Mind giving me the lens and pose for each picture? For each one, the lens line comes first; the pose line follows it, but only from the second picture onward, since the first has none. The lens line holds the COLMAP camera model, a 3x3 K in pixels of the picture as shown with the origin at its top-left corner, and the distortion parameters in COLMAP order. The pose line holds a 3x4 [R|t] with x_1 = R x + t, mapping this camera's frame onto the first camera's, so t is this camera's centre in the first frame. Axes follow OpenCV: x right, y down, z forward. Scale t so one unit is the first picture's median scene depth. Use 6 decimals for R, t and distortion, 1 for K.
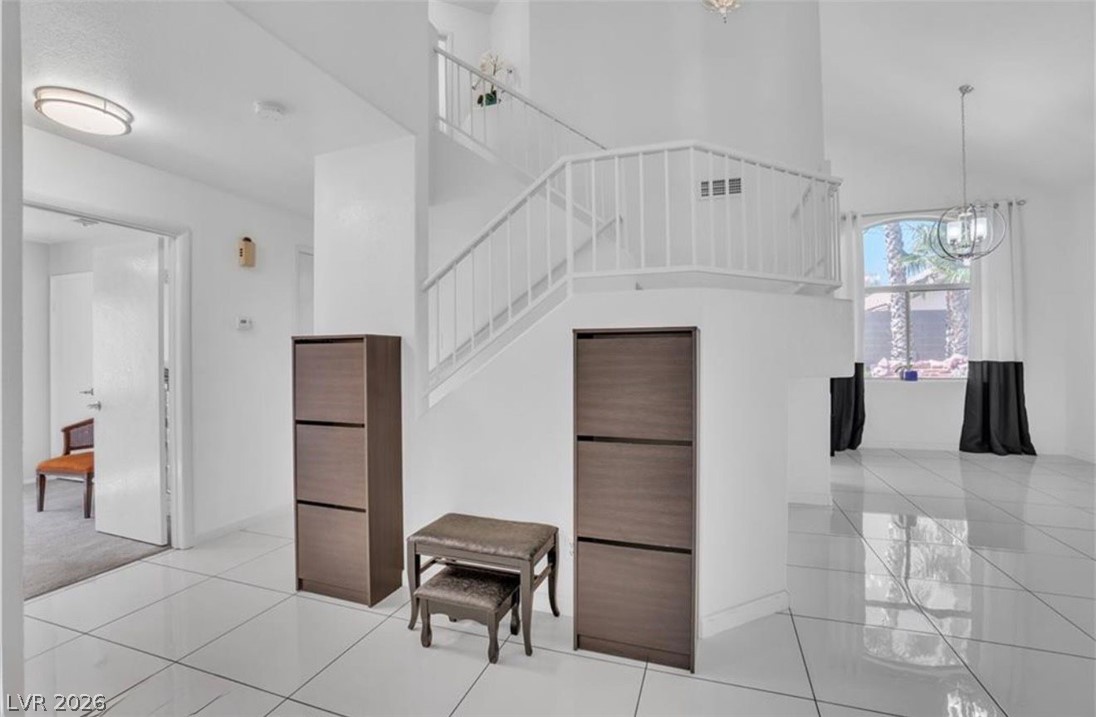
lens RADIAL K [[494.4, 0, 543.9], [0, 494.4, 352.7], [0, 0, 1]] dist [-0.016590, 0.001239]
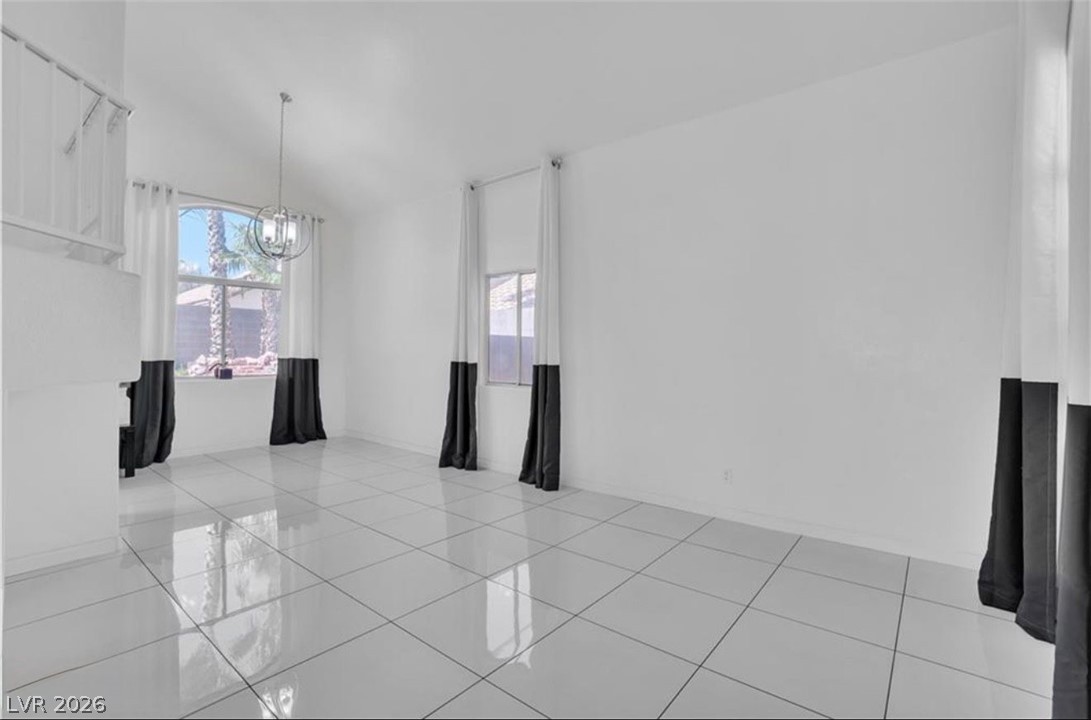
lens RADIAL K [[496.3, 0, 548.3], [0, 496.3, 346.8], [0, 0, 1]] dist [-0.041690, 0.000291]
pose [[0.345661, 0.019067, 0.938166, 0.076616], [-0.013065, 0.999794, -0.015506, 0.001534], [-0.938269, -0.006898, 0.345839, 0.084940]]
